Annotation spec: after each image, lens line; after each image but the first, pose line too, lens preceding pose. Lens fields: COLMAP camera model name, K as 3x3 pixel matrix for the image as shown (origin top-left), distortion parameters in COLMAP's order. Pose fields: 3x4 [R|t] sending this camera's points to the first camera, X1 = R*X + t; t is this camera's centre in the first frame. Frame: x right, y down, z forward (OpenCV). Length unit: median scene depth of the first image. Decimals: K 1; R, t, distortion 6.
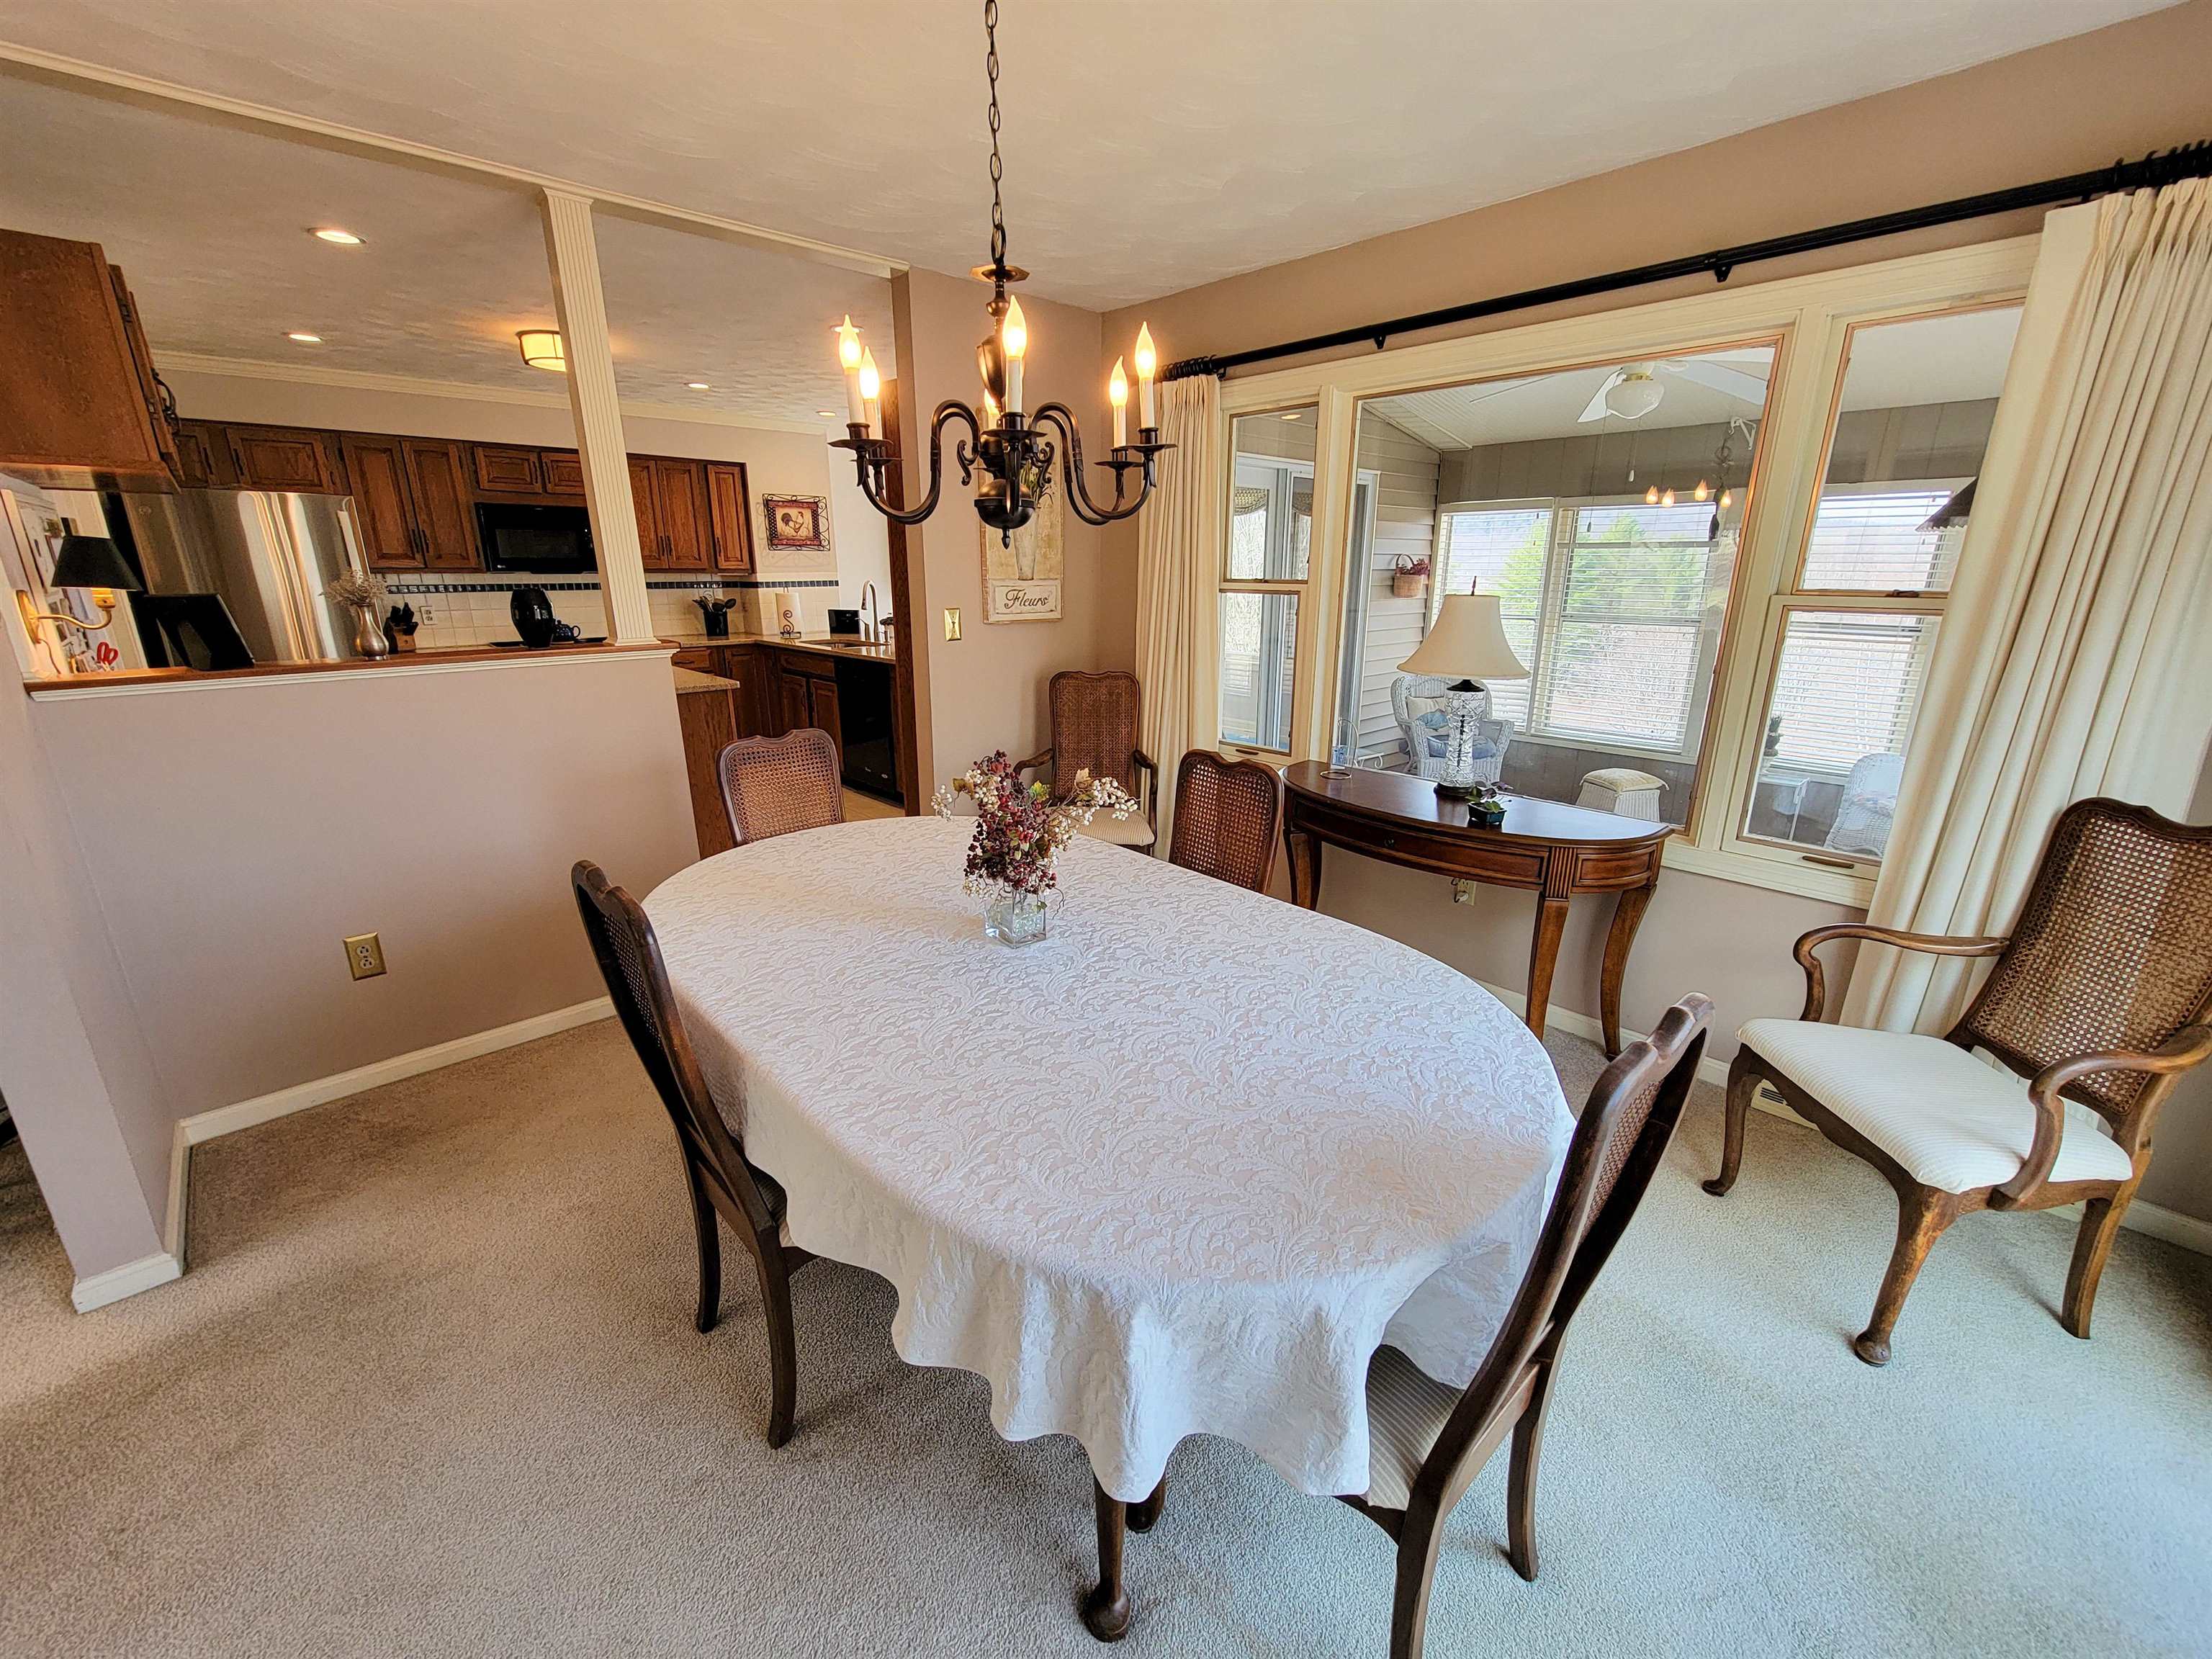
lens RADIAL K [[912.4, 0, 1117.1], [0, 912.4, 830.4], [0, 0, 1]] dist [0.000035, -0.000351]
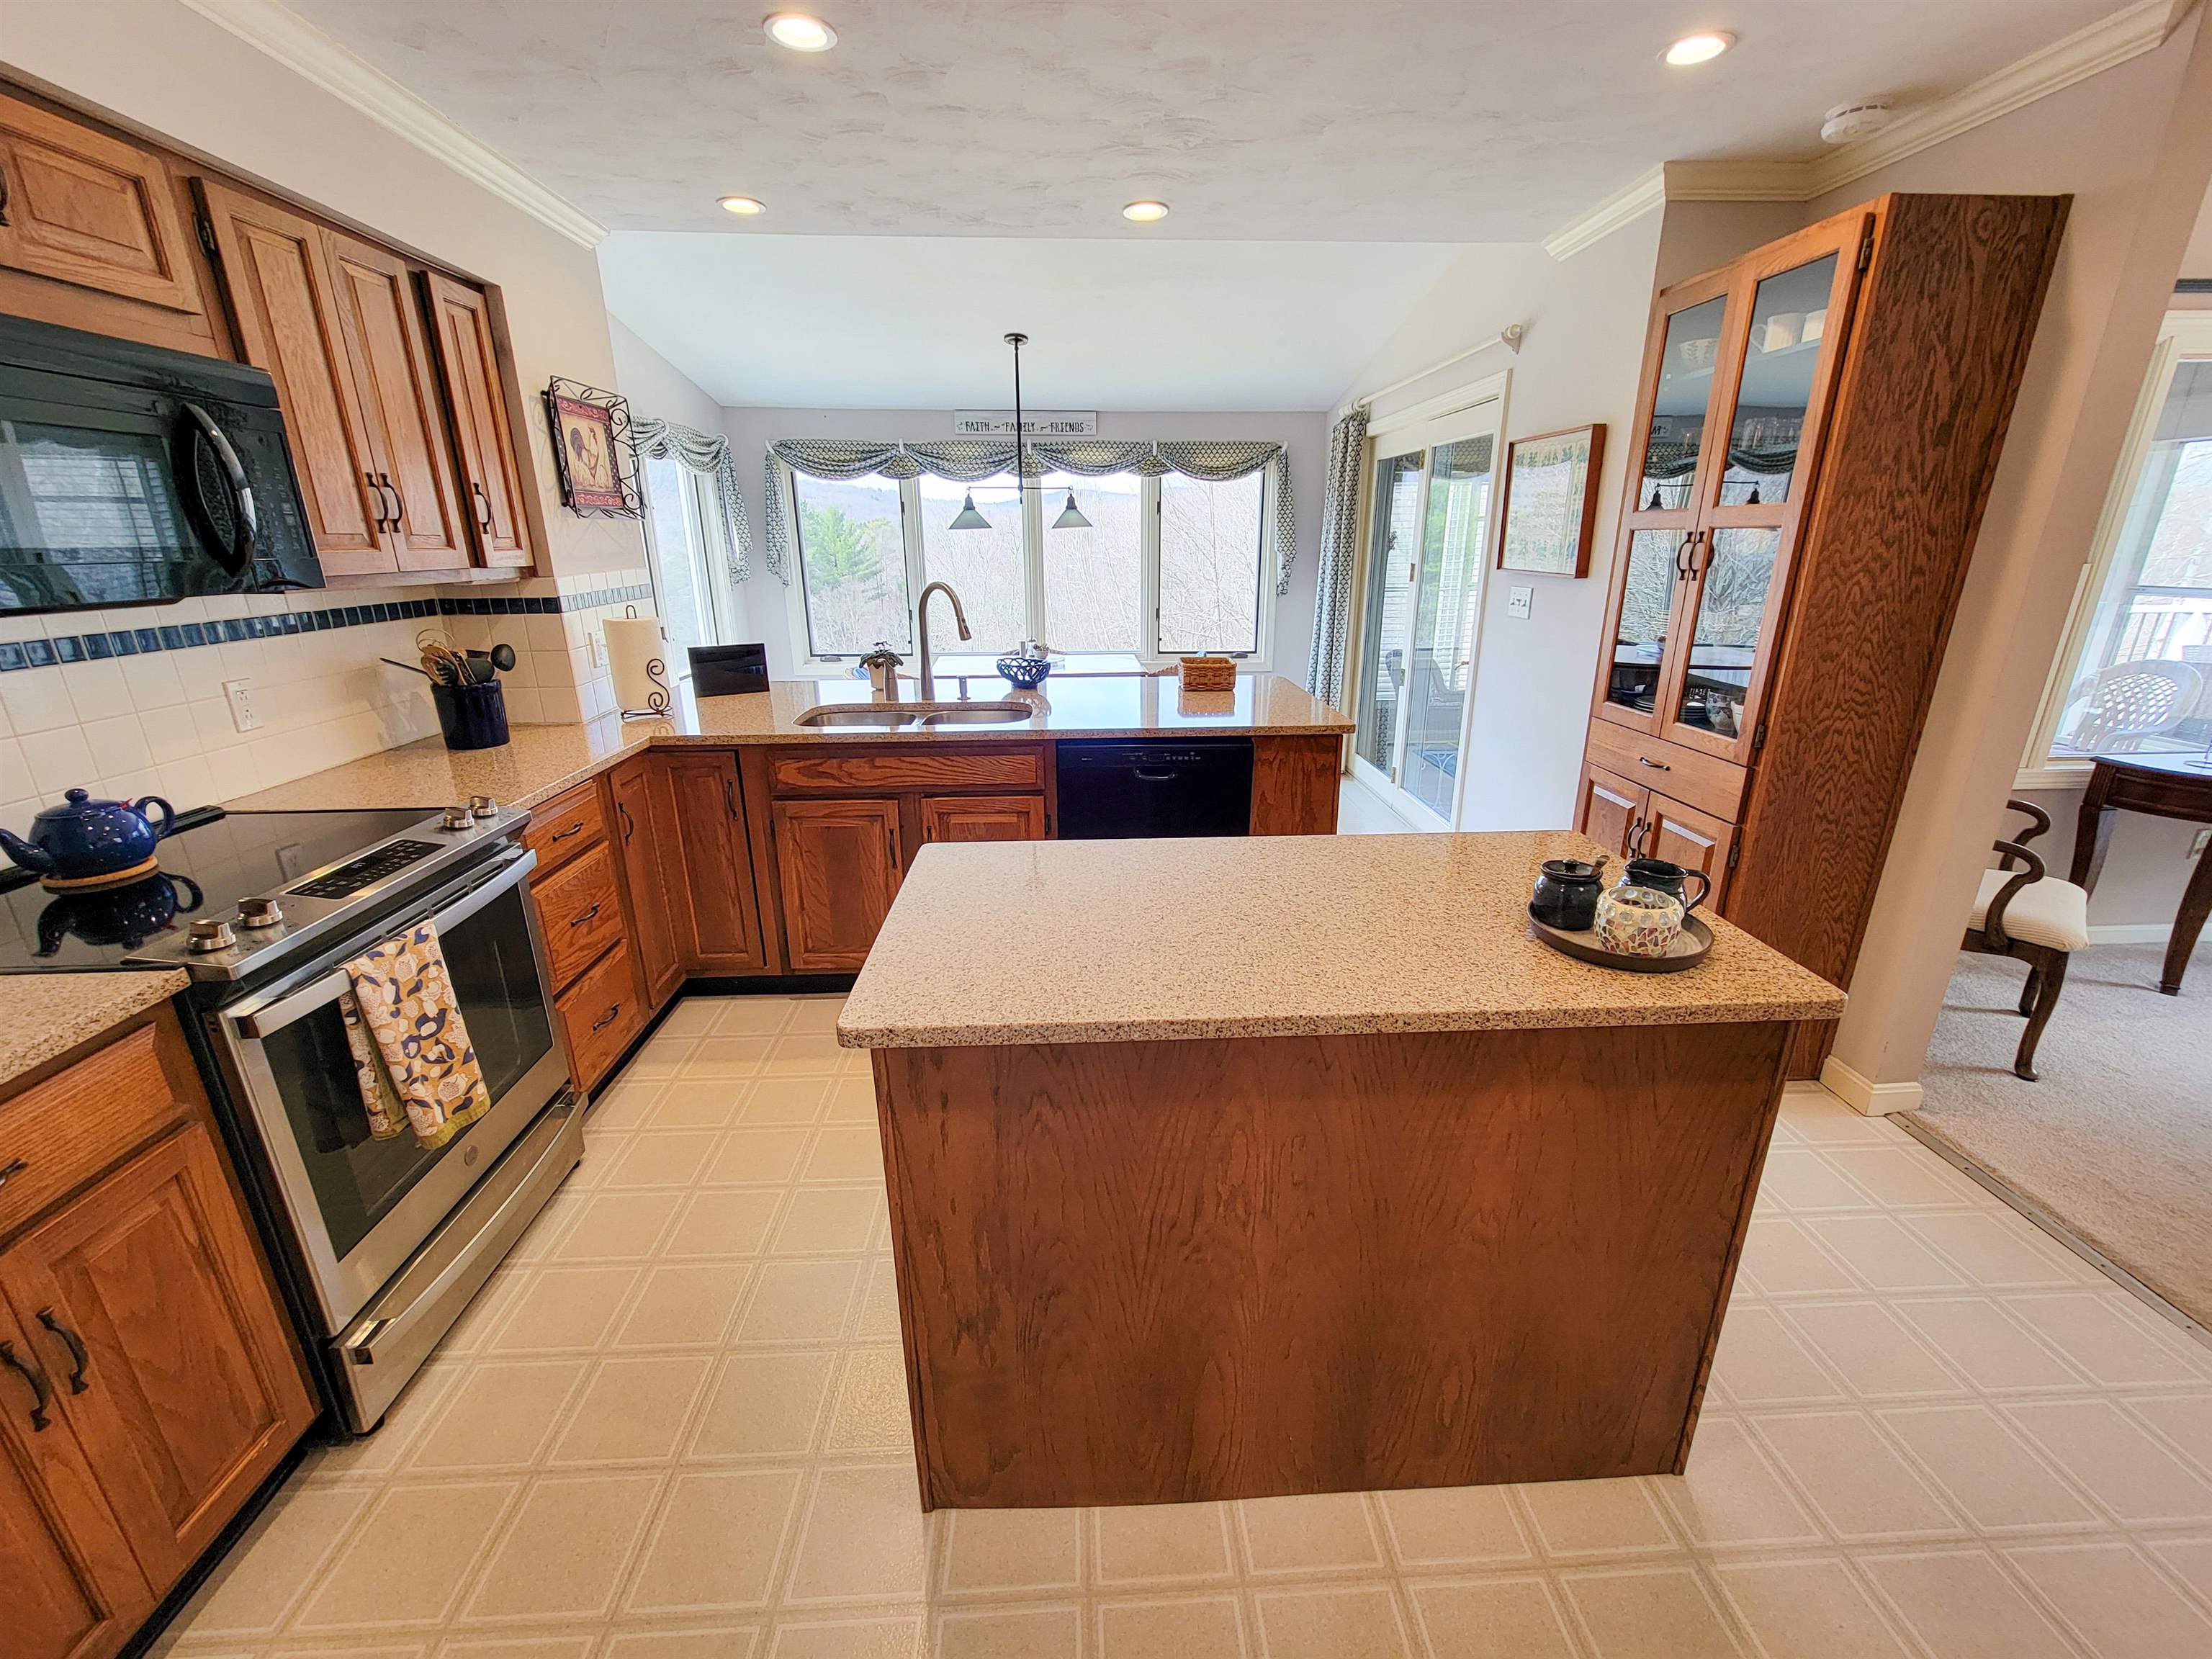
lens RADIAL K [[896.3, 0, 1121.9], [0, 896.3, 829.5], [0, 0, 1]] dist [-0.001724, -0.000119]
pose [[0.644805, -0.240328, 0.725581, -0.547355], [0.214290, 0.968053, 0.130206, -0.170786], [-0.733693, 0.071527, 0.675705, 0.555508]]
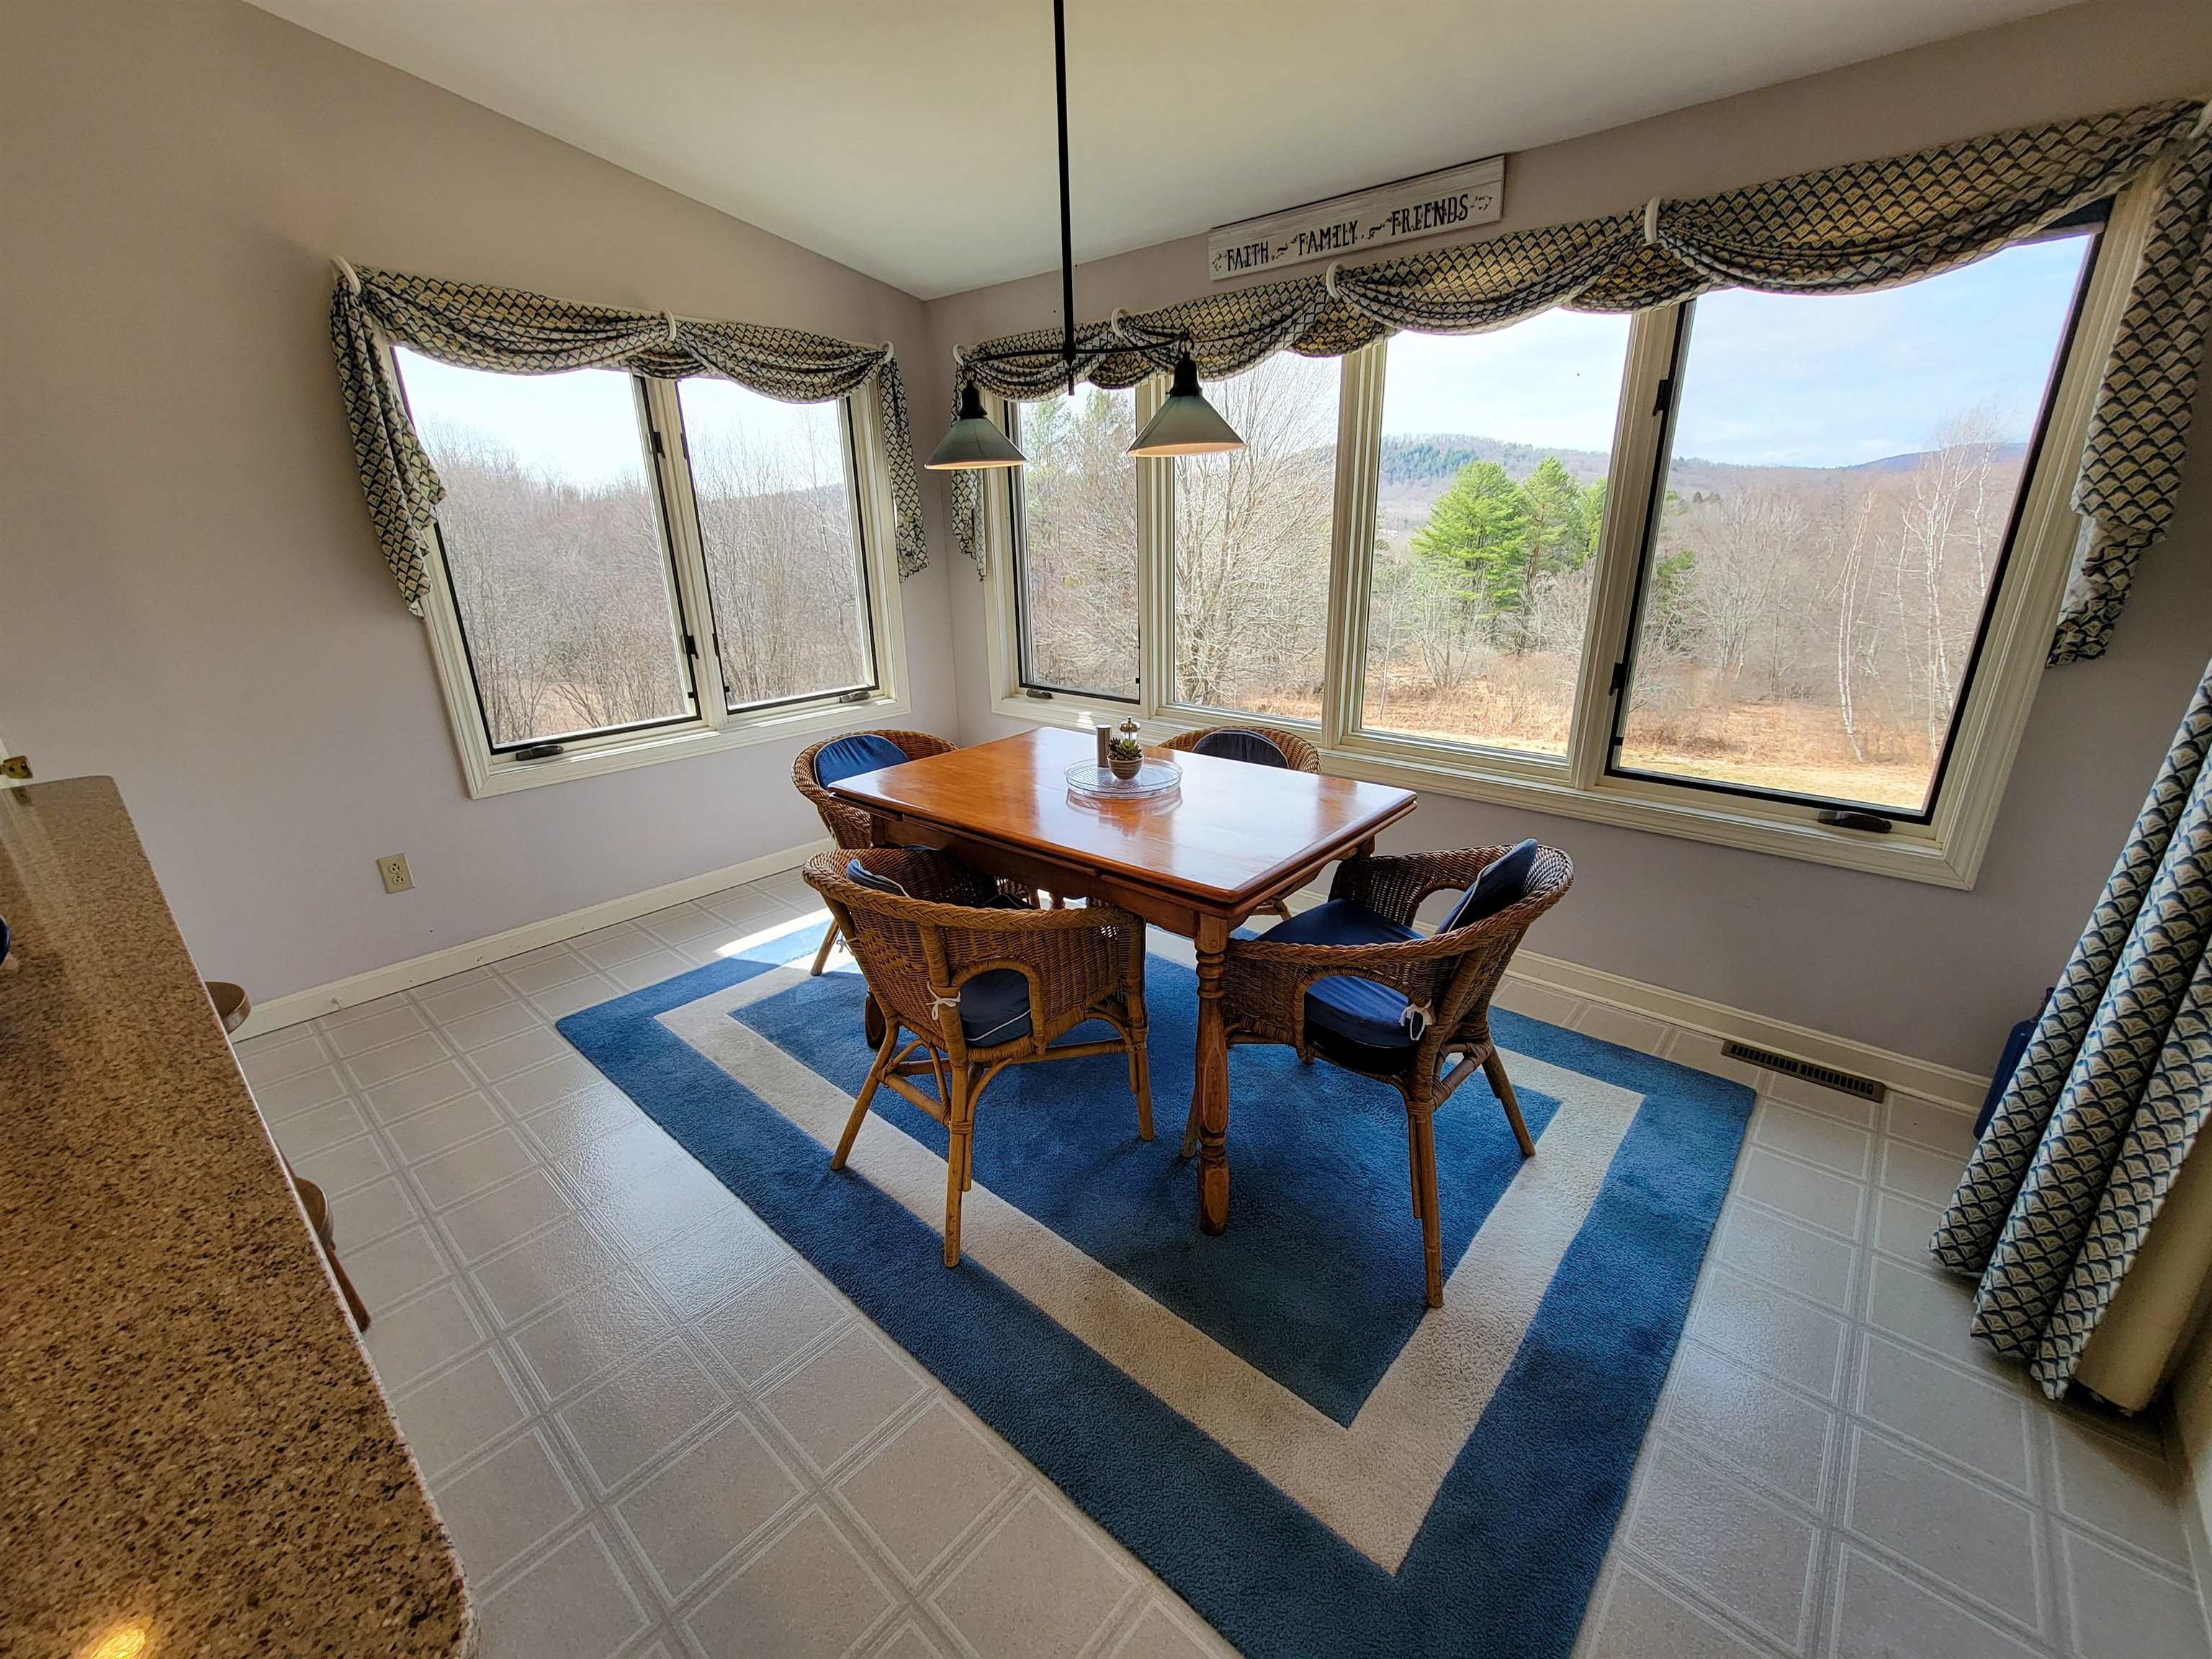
lens RADIAL K [[896.3, 0, 1121.9], [0, 896.3, 829.5], [0, 0, 1]] dist [-0.001724, -0.000119]
pose [[0.994789, -0.049064, 0.089368, -0.020531], [0.044748, 0.997763, 0.049668, -0.225038], [-0.091605, -0.045410, 0.994759, 0.798743]]
